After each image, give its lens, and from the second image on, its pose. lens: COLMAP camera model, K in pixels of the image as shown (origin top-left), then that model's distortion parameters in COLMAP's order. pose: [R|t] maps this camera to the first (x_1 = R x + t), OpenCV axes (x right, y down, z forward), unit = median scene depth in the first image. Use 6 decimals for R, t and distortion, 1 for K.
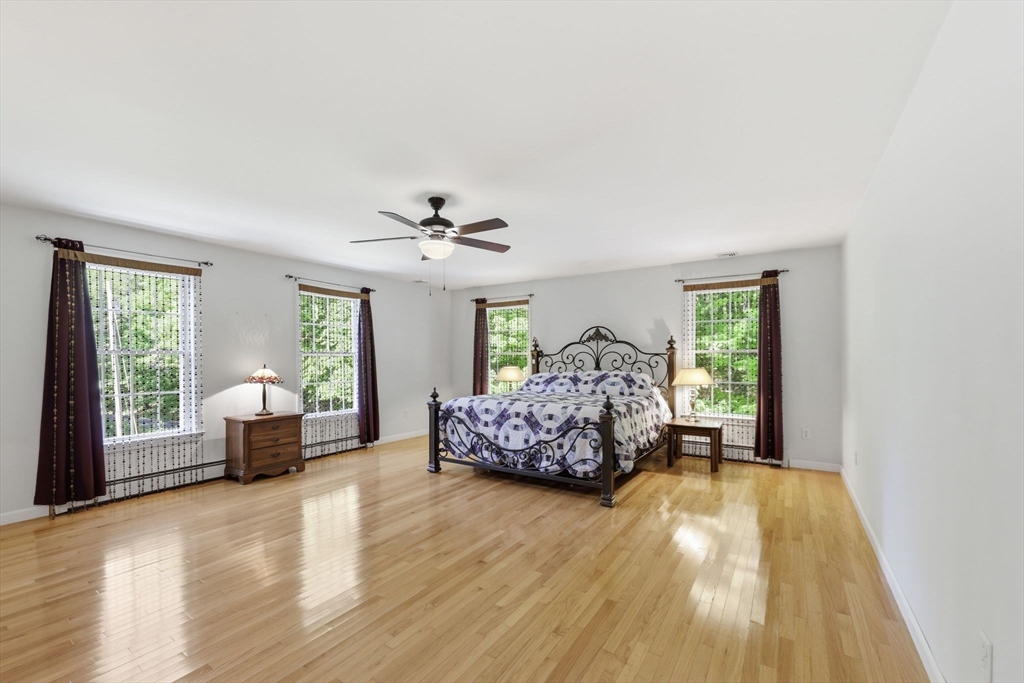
lens RADIAL K [[419.4, 0, 493.8], [0, 419.4, 360.3], [0, 0, 1]] dist [0.001484, 0.000988]
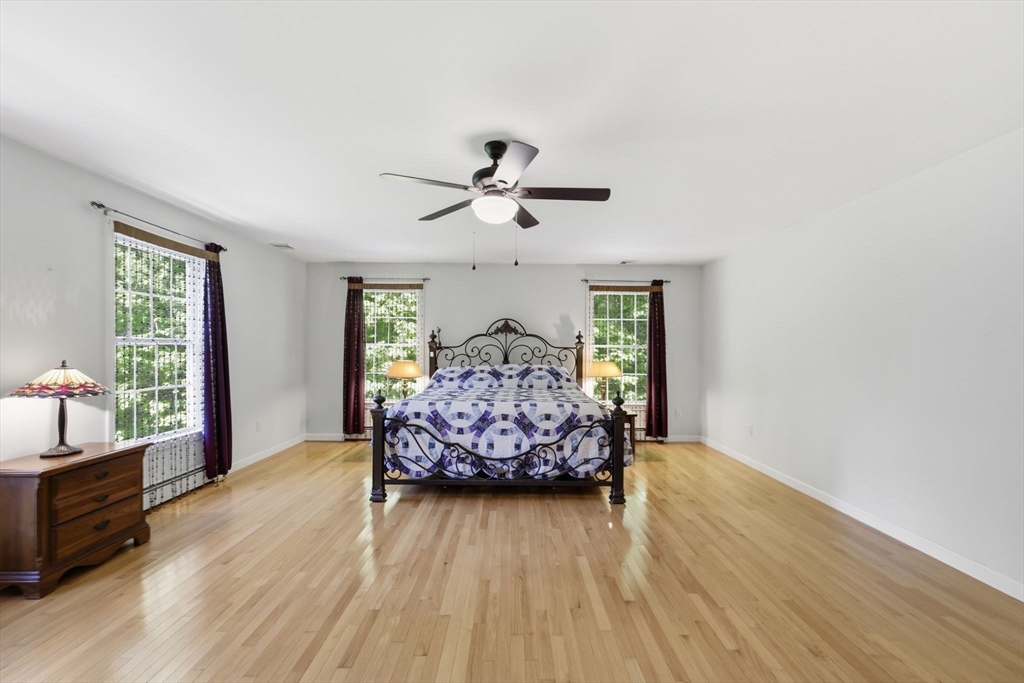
lens RADIAL K [[419.4, 0, 510.5], [0, 419.4, 350.5], [0, 0, 1]] dist [0.001484, 0.000988]
pose [[0.834315, 0.007454, 0.551238, -0.348845], [-0.007176, 0.999971, -0.002661, -0.005617], [-0.551241, -0.001735, 0.834344, 0.225343]]
